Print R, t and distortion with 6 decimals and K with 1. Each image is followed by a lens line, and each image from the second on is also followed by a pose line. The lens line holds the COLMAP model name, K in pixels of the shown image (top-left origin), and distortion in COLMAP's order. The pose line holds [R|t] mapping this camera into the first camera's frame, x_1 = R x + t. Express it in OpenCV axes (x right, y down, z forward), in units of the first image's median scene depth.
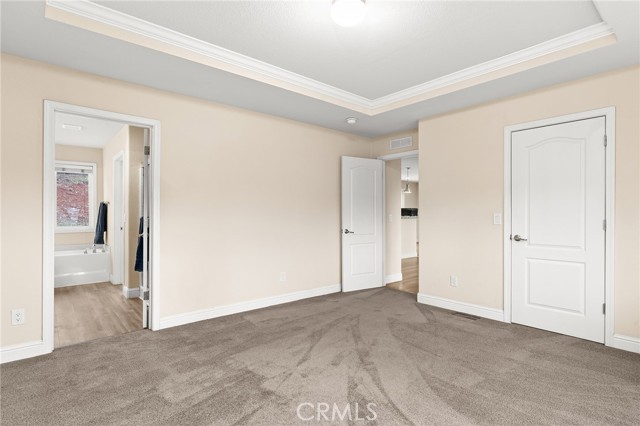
lens RADIAL K [[322.7, 0, 324.1], [0, 322.7, 210.8], [0, 0, 1]] dist [-0.018510, -0.001338]
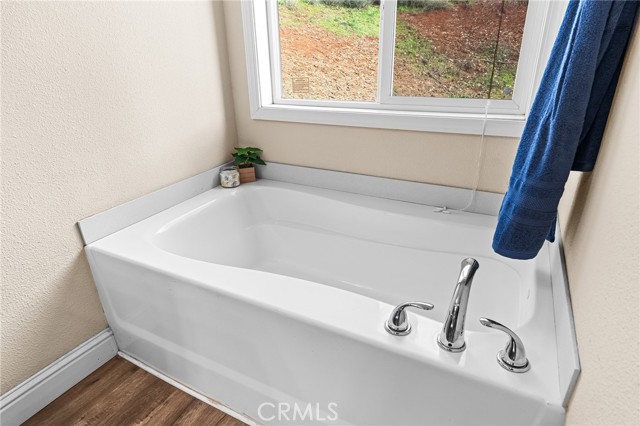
lens RADIAL K [[378.7, 0, 320.0], [0, 378.7, 212.7], [0, 0, 1]] dist [-0.004441, -0.000276]
pose [[0.358242, 0.369394, -0.857444, -0.586010], [0.013023, 0.916333, 0.400205, 0.016722], [0.933538, -0.154537, 0.323458, 0.852494]]
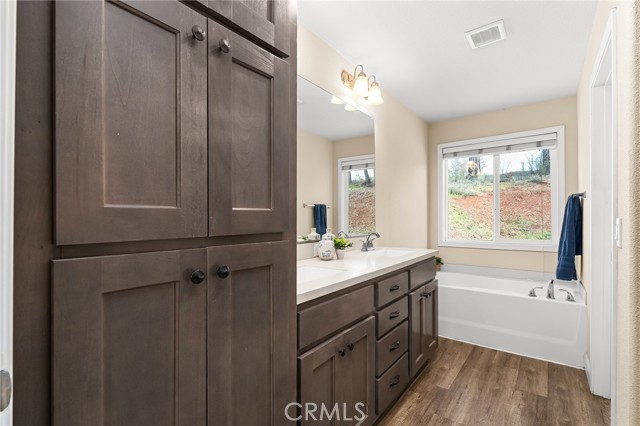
lens RADIAL K [[298.0, 0, 319.9], [0, 298.0, 214.8], [0, 0, 1]] dist [-0.003000, -0.000022]
pose [[0.190862, -0.005284, -0.981603, -0.319466], [-0.004242, 0.999972, -0.006208, 0.008390], [0.981608, 0.005349, 0.190834, 0.533916]]
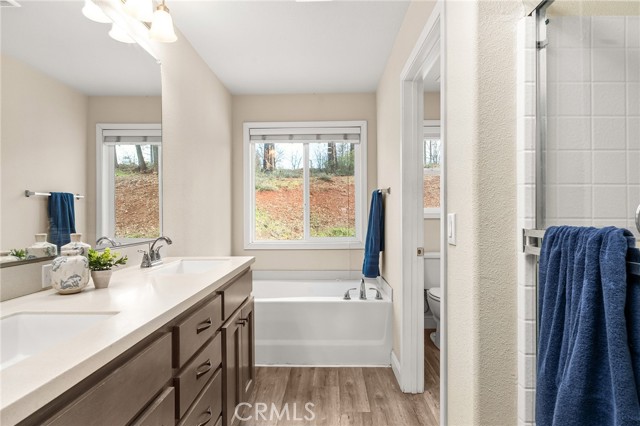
lens RADIAL K [[350.8, 0, 321.2], [0, 350.8, 212.7], [0, 0, 1]] dist [0.001466, -0.000550]
pose [[0.733998, -0.000852, -0.679151, -0.393746], [-0.002766, 0.999987, -0.004244, 0.009427], [0.679146, 0.004994, 0.733986, 0.552546]]
